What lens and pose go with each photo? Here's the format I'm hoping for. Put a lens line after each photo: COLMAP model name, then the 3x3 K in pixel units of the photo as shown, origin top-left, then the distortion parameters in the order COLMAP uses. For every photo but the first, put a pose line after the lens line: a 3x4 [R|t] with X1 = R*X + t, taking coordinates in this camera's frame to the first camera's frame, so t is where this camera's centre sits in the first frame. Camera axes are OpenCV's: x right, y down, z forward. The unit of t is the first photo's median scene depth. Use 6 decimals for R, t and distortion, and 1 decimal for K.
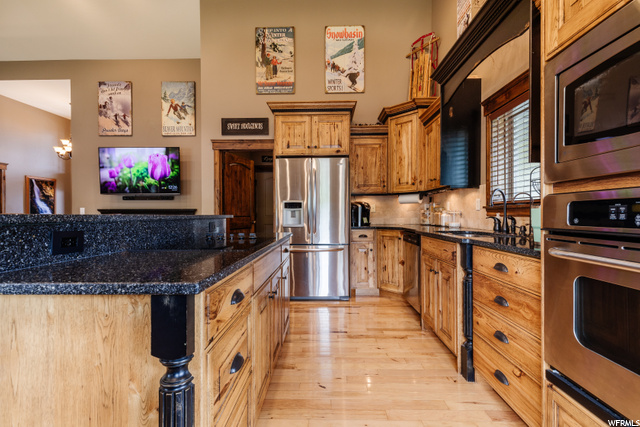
lens RADIAL K [[291.8, 0, 320.2], [0, 291.8, 215.8], [0, 0, 1]] dist [0.013547, -0.000504]
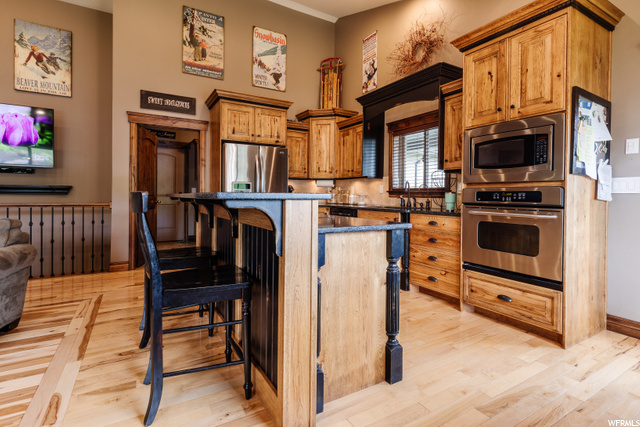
lens RADIAL K [[301.9, 0, 311.8], [0, 301.9, 198.5], [0, 0, 1]] dist [0.010978, -0.000999]
pose [[0.867023, 0.005284, 0.498240, -0.393811], [-0.008826, 0.999950, 0.004753, 0.002938], [-0.498189, -0.008518, 0.867026, -0.124393]]
